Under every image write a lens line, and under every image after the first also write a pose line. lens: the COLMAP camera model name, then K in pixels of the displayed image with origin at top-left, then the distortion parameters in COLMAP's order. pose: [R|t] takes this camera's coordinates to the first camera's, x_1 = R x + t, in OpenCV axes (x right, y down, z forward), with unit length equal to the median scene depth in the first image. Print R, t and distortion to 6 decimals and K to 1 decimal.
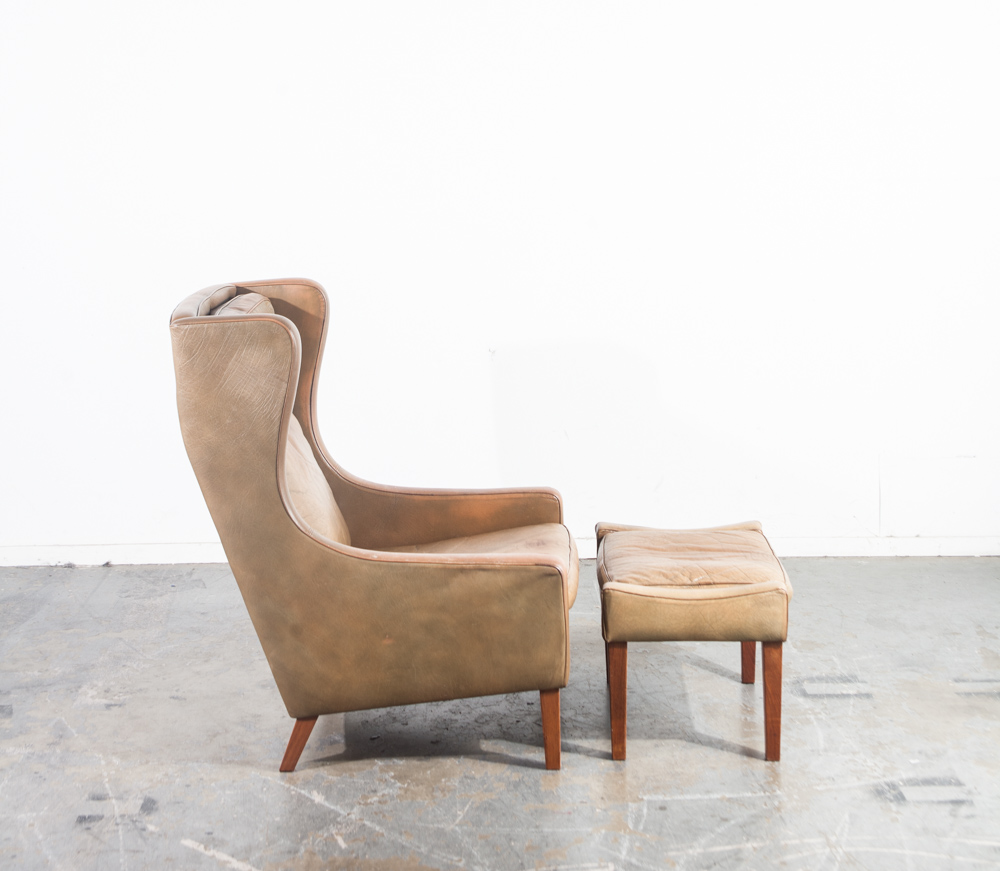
lens RADIAL K [[2202.7, 0, 500.0], [0, 2202.7, 435.5], [0, 0, 1]] dist [0.054013, 0.033169]
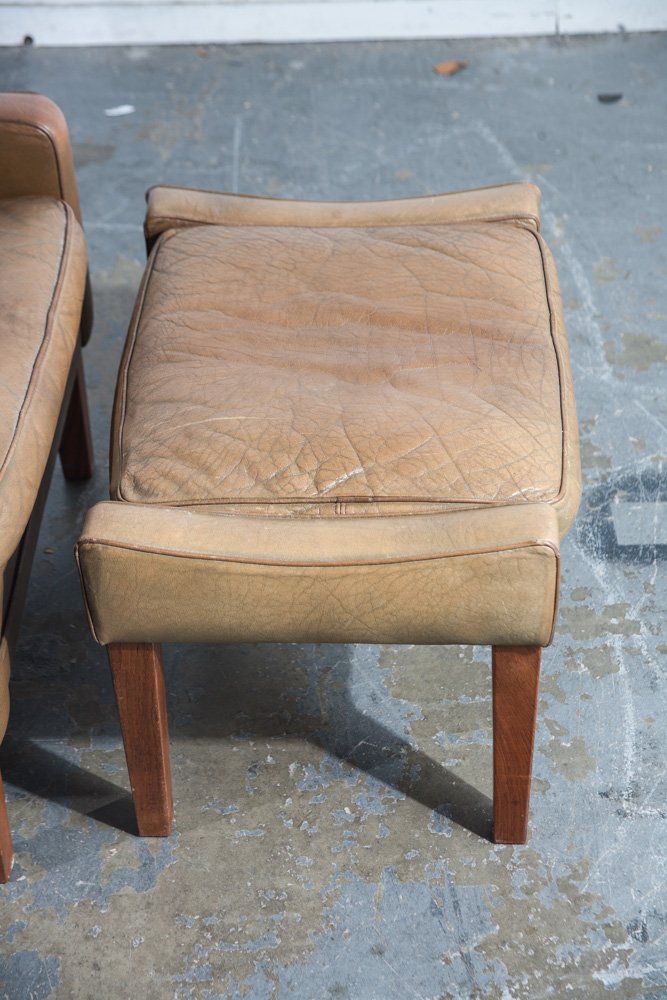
lens RADIAL K [[2095.0, 0, 333.5], [0, 2095.0, 500.0], [0, 0, 1]] dist [0.324336, -0.008550]
pose [[0.999502, 0.023185, -0.021397, 0.097426], [-0.010354, 0.881691, 0.471713, -0.108213], [0.029802, -0.471257, 0.881492, 0.670214]]
